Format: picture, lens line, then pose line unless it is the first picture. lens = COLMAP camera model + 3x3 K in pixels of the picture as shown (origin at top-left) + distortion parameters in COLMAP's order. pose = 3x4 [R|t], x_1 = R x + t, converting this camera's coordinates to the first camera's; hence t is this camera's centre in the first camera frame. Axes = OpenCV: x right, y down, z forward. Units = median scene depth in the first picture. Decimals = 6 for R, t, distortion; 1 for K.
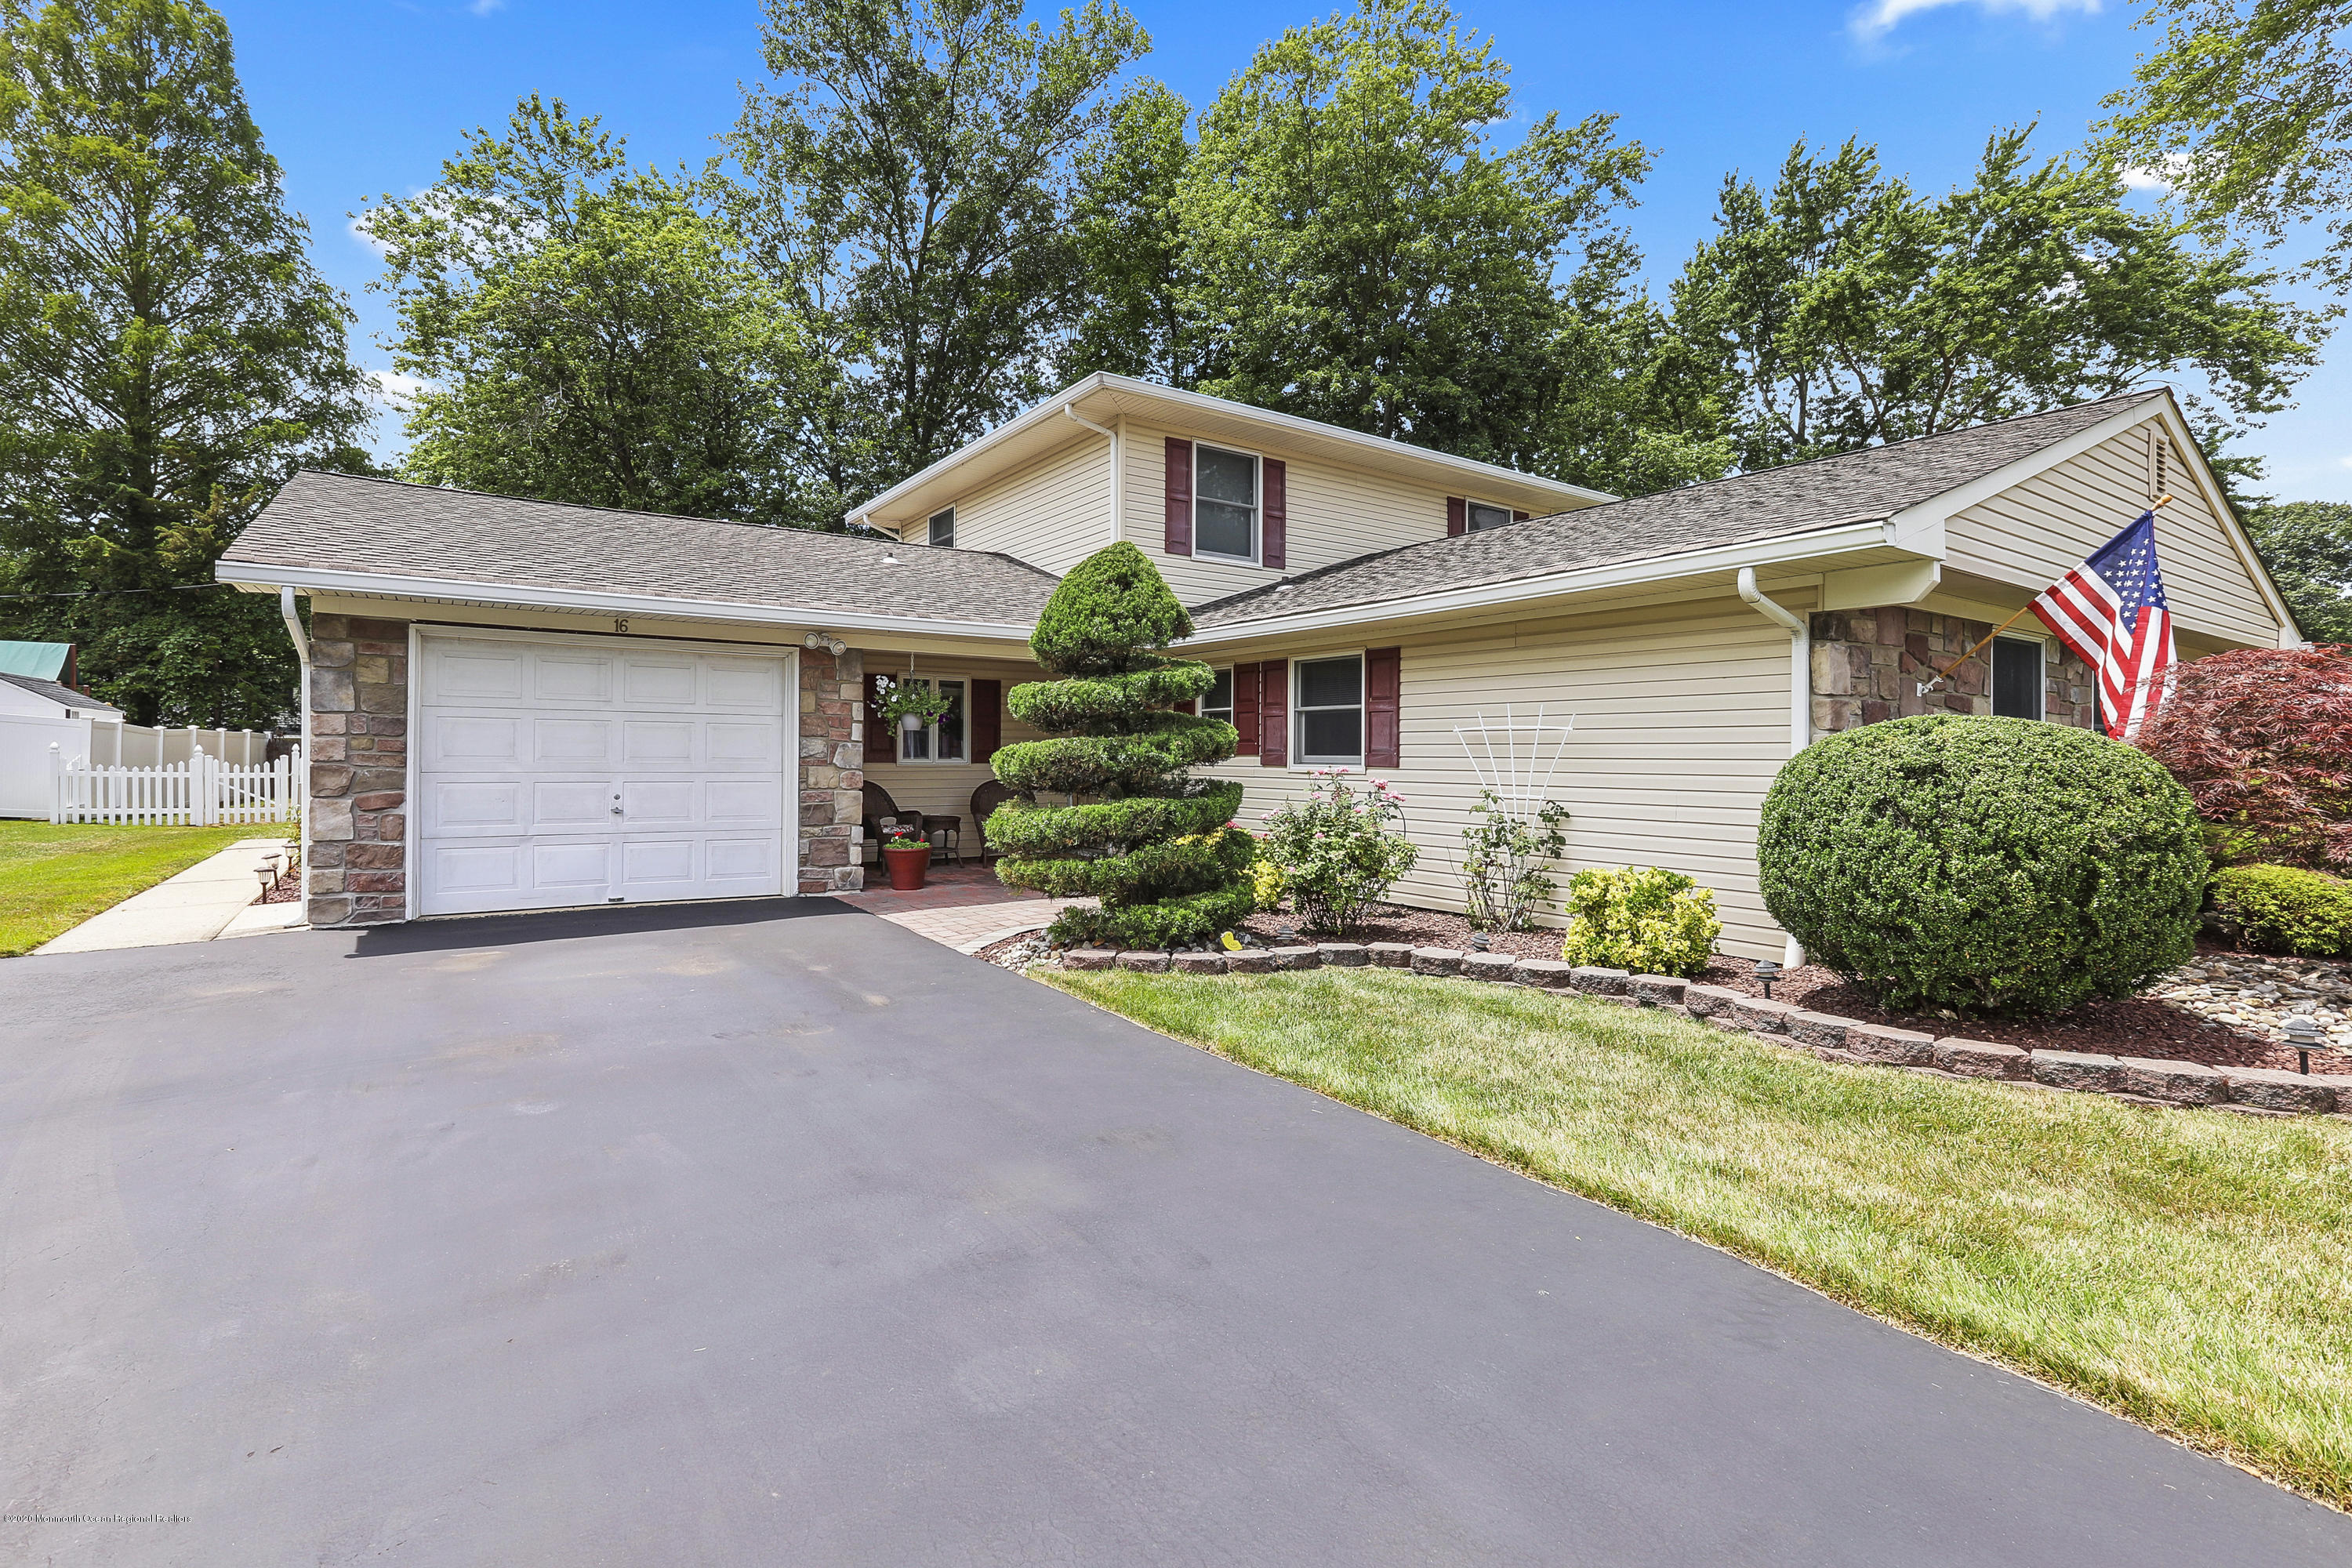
lens RADIAL K [[1066.3, 0, 1166.3], [0, 1066.3, 773.5], [0, 0, 1]] dist [-0.019229, 0.002570]
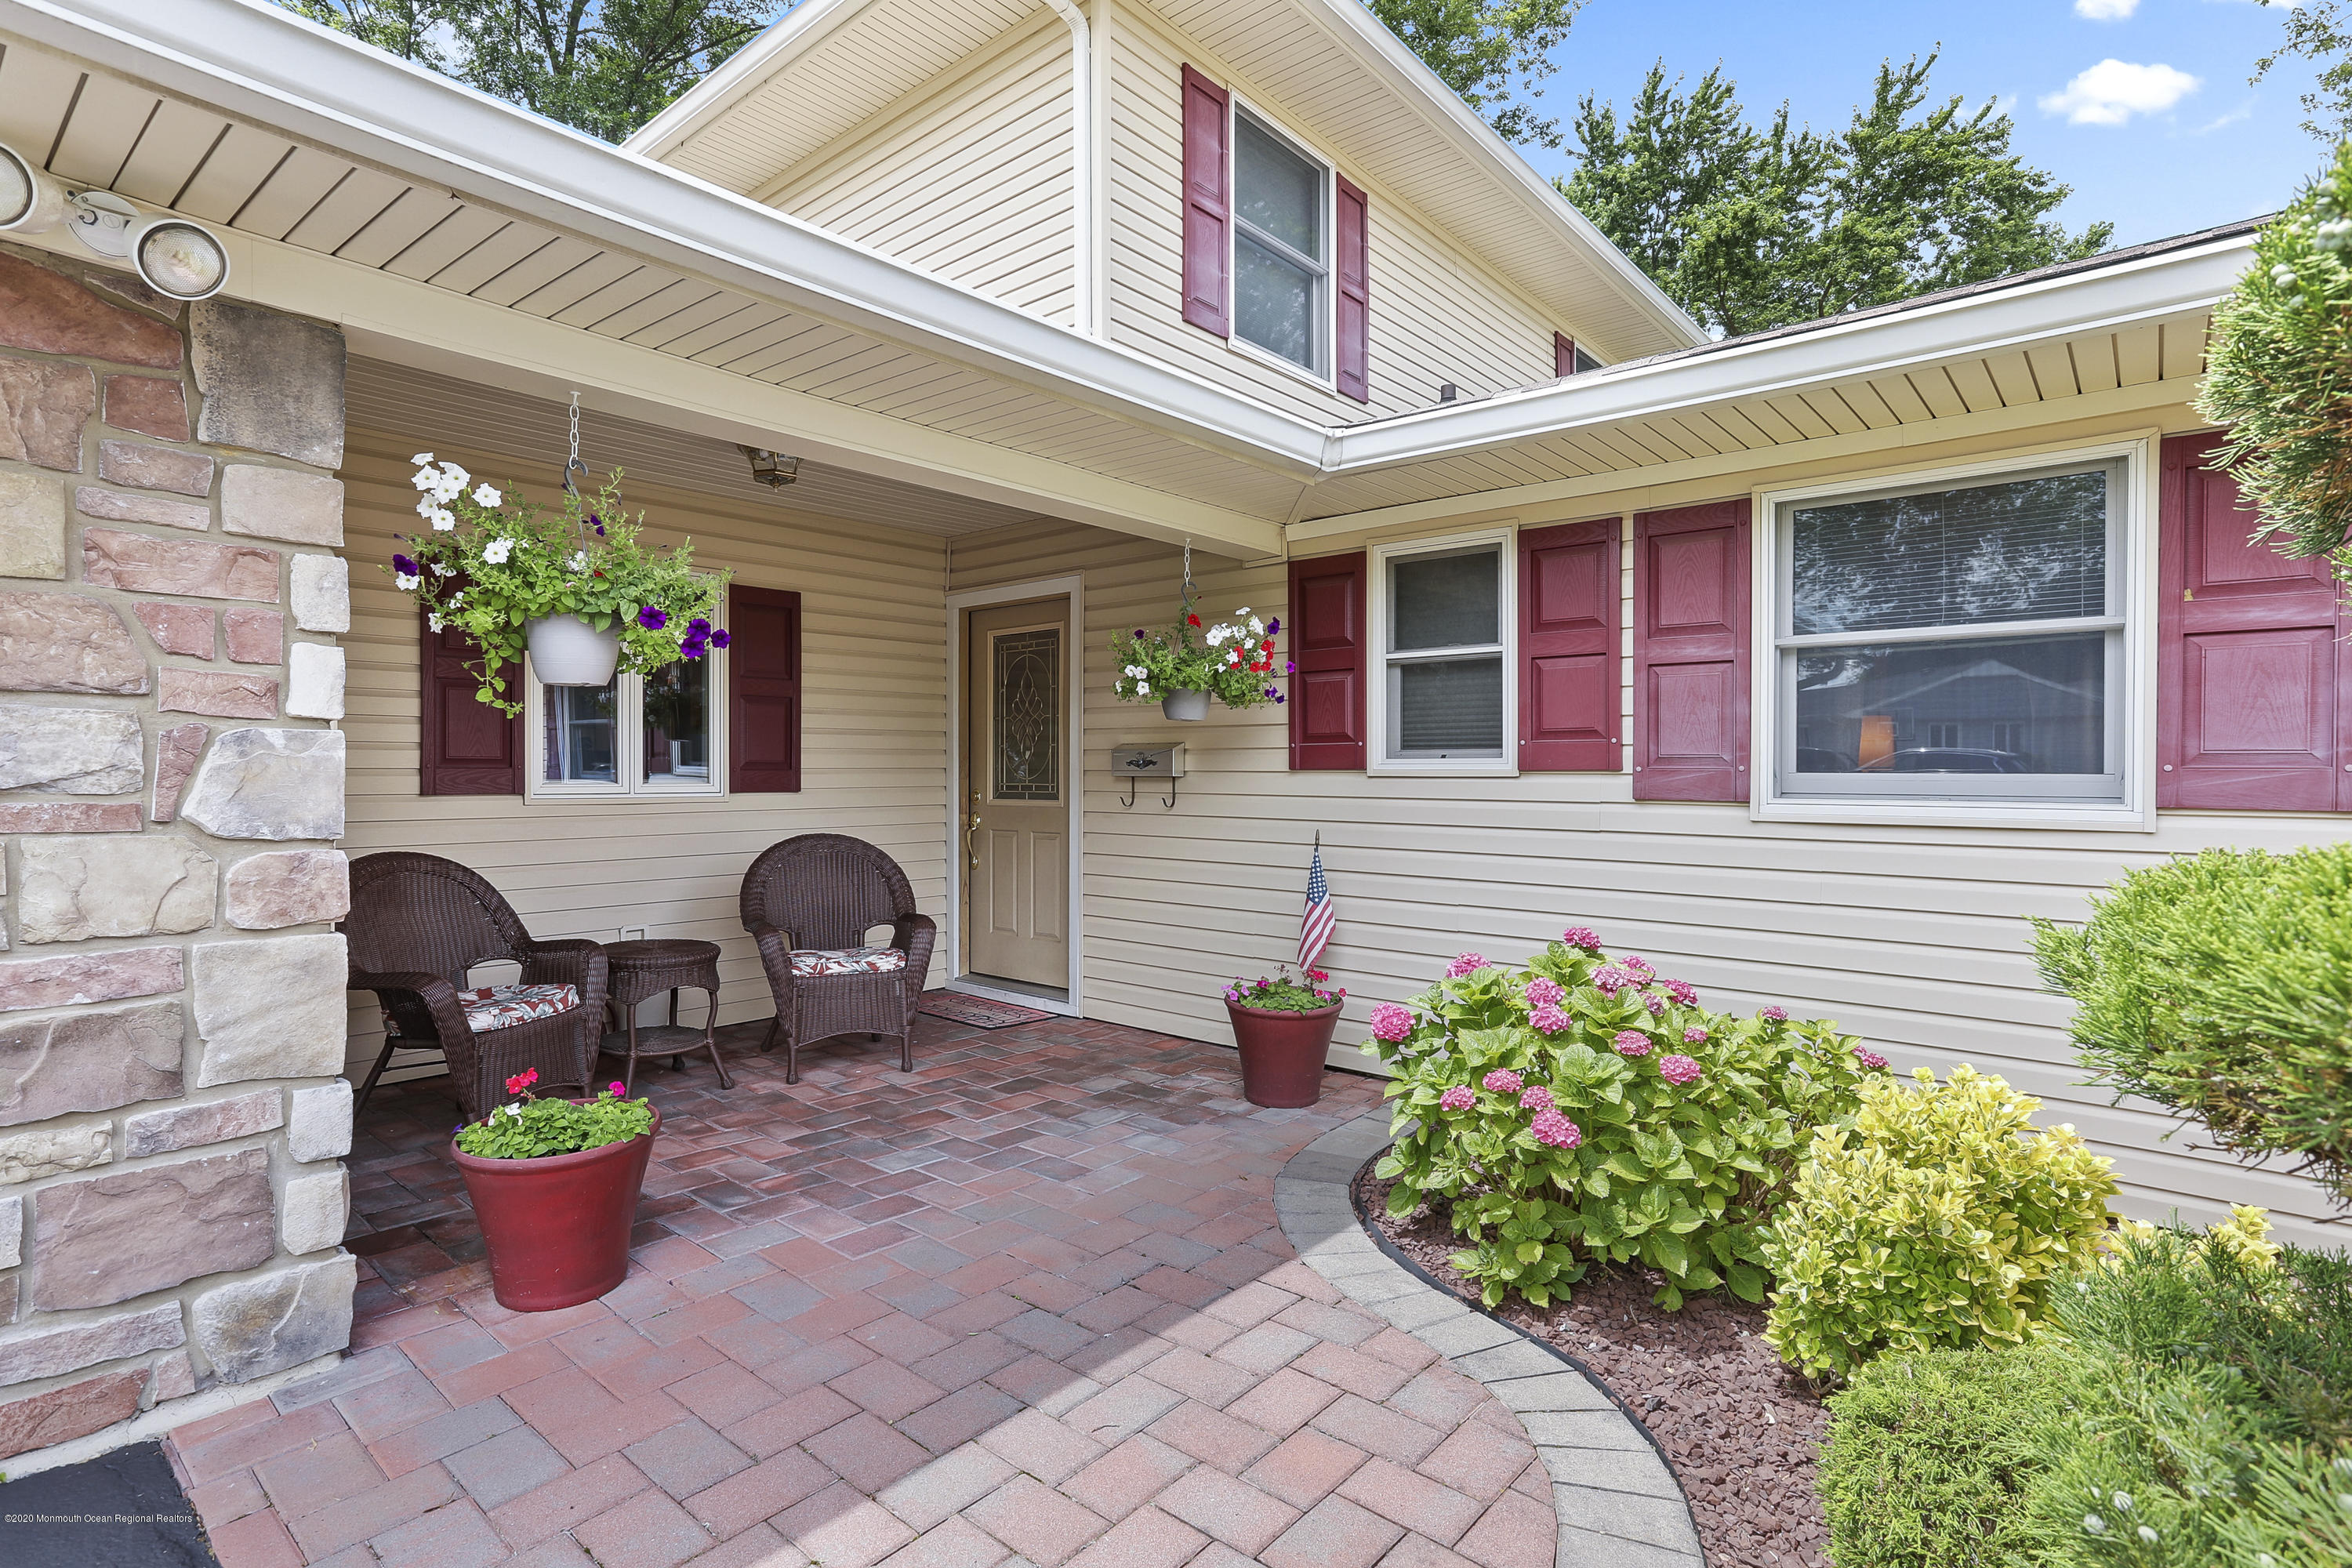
lens RADIAL K [[1169.9, 0, 1181.5], [0, 1169.9, 776.4], [0, 0, 1]] dist [-0.000258, 0.000037]
pose [[0.967507, -0.004352, 0.252807, -0.125654], [0.006023, 0.999965, -0.005835, -0.011246], [-0.252773, 0.007168, 0.967499, 0.513453]]
